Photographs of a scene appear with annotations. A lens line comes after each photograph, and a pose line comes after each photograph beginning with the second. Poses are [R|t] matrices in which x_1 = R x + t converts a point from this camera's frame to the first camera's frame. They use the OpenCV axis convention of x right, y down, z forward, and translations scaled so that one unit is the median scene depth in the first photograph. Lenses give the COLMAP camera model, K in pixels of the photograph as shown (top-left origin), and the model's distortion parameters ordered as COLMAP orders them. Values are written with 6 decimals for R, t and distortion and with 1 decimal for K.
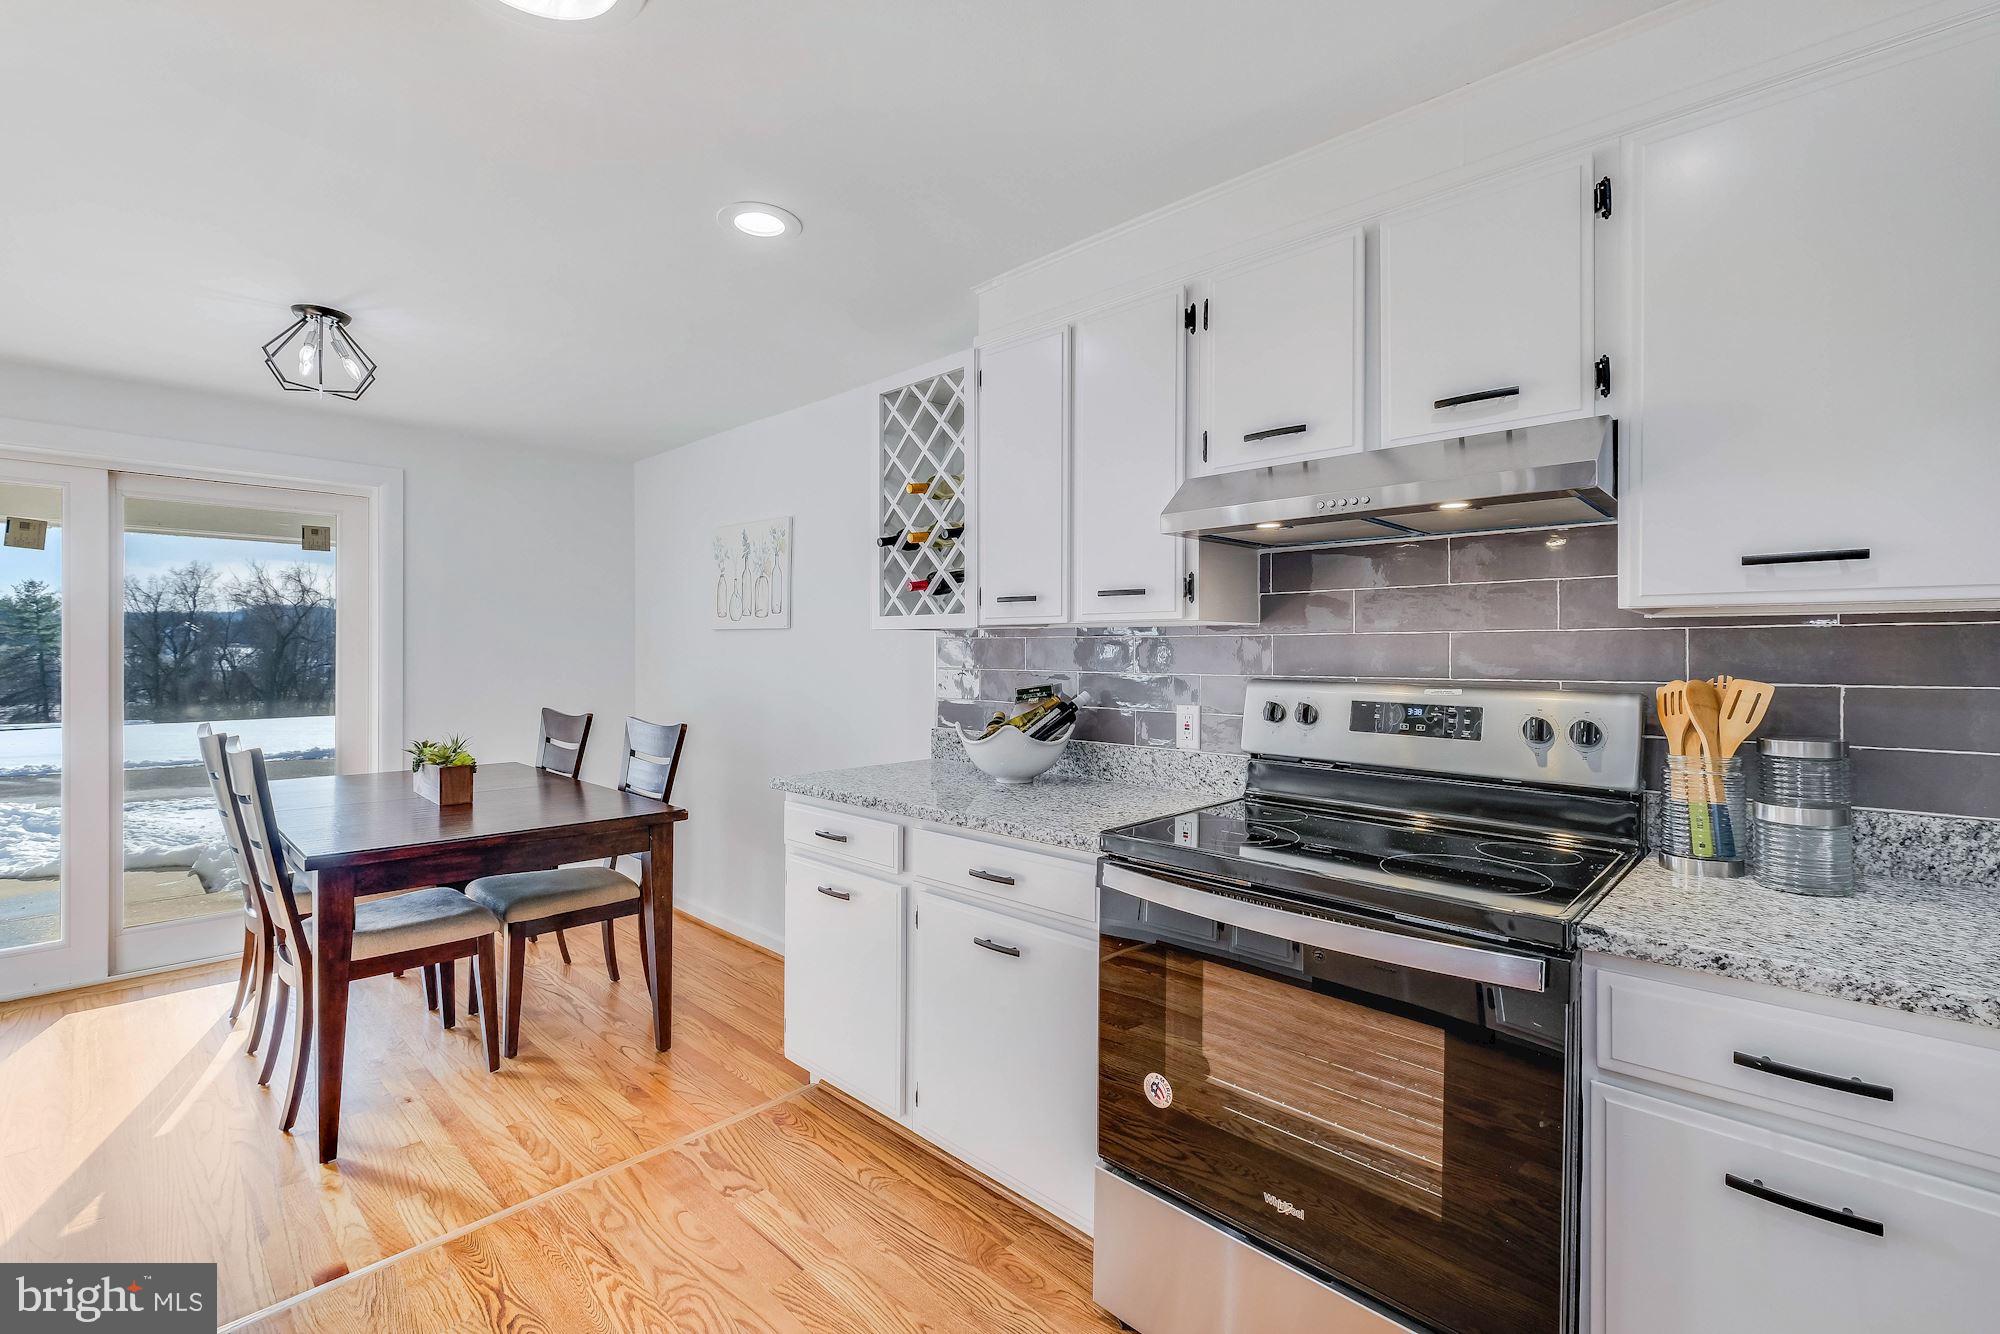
lens RADIAL K [[883.9, 0, 1005.4], [0, 883.9, 657.8], [0, 0, 1]] dist [-0.003362, -0.001320]
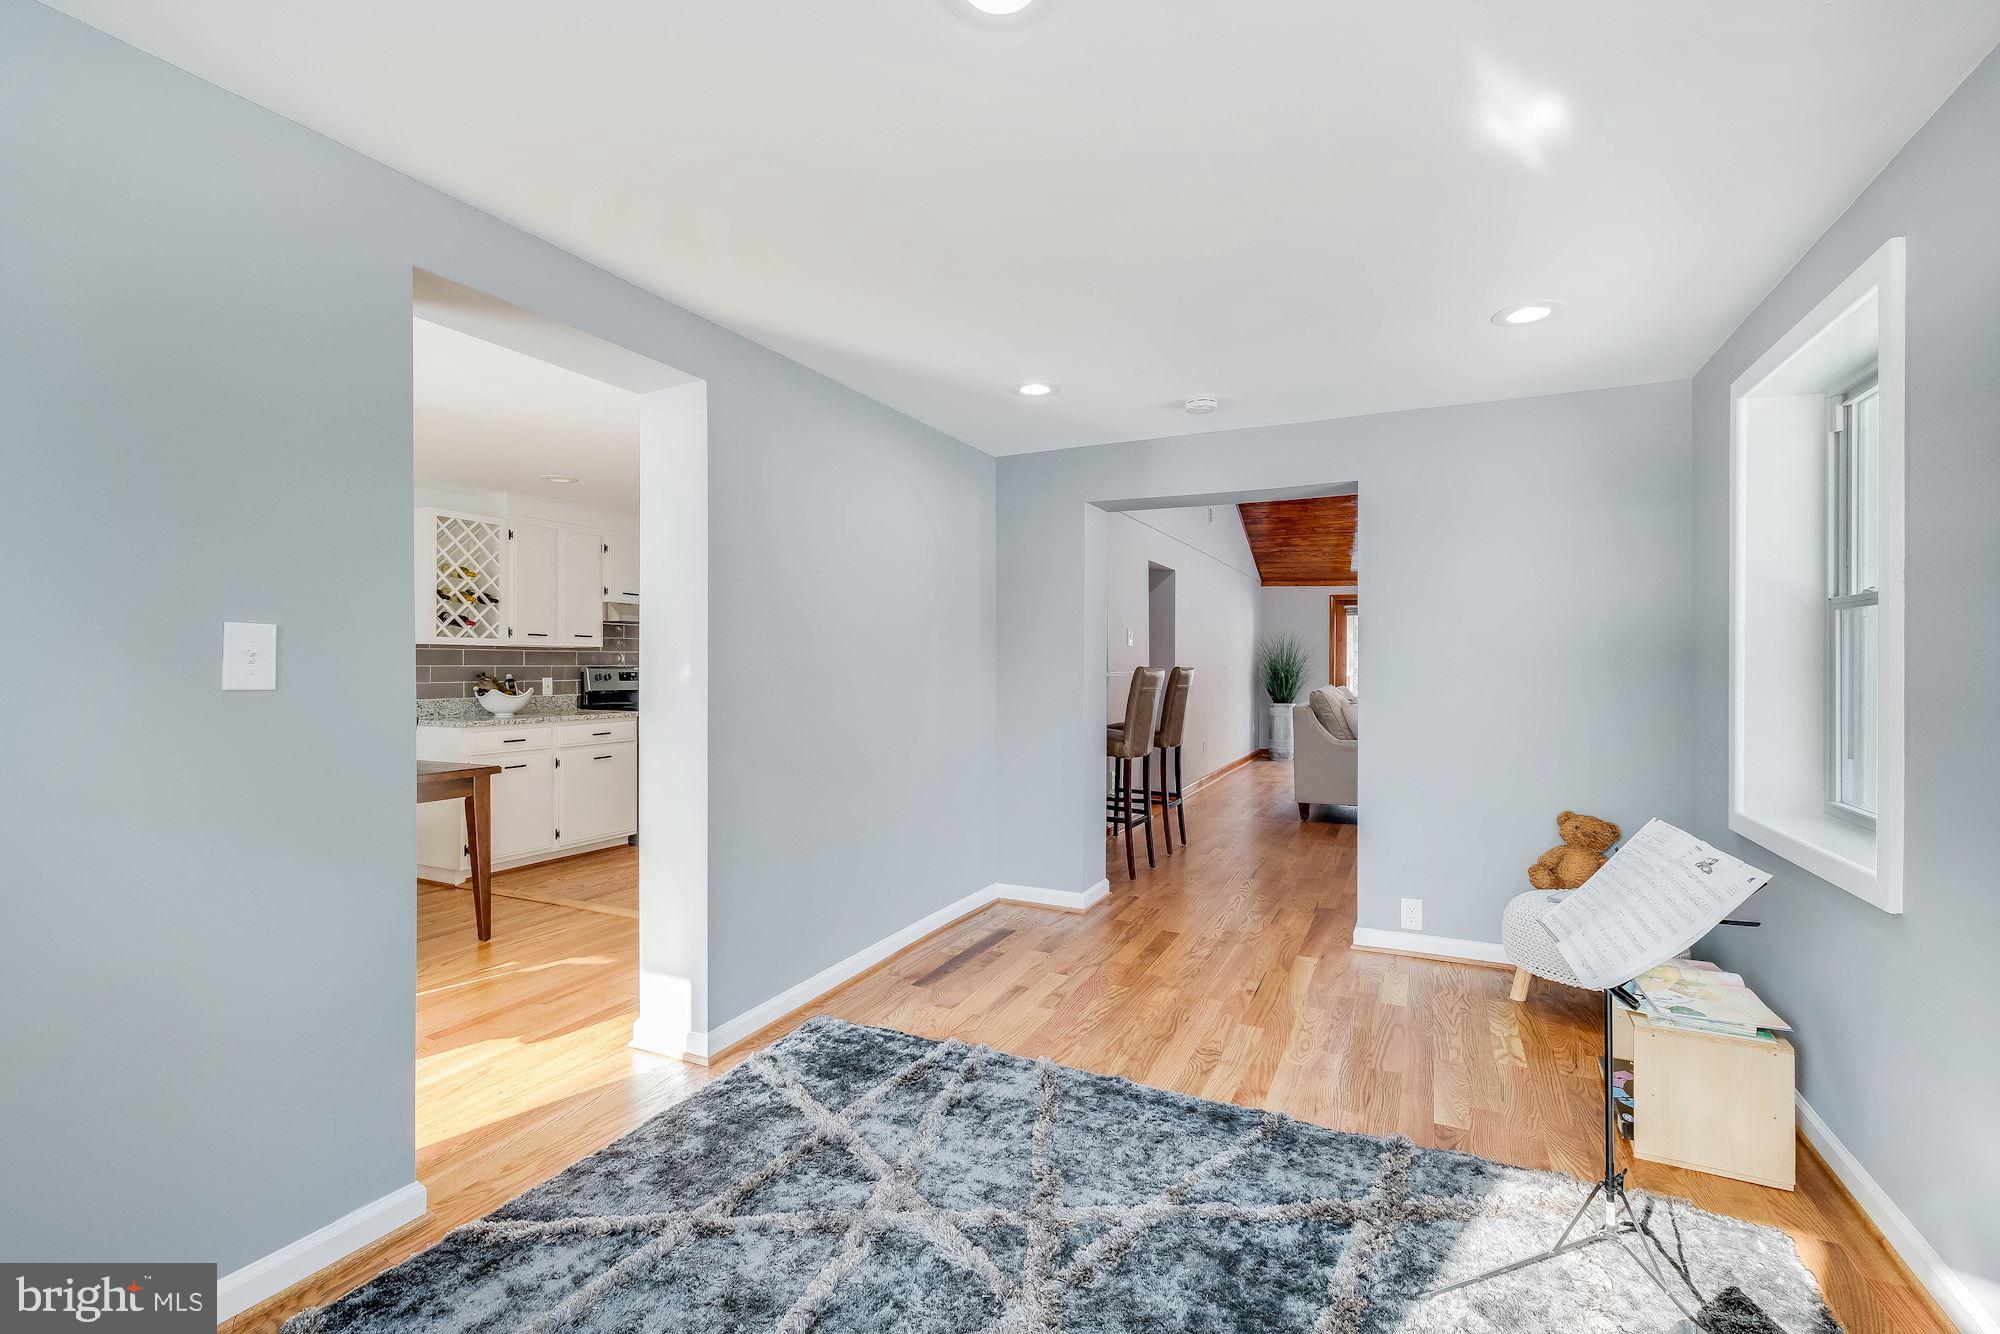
lens RADIAL K [[883.9, 0, 1005.7], [0, 883.9, 670.1], [0, 0, 1]] dist [-0.003362, -0.001320]
pose [[-0.306942, -0.009252, 0.951683, -2.519792], [0.001095, 0.999949, 0.010075, 0.006444], [-0.951728, 0.004134, -0.306916, 0.488705]]
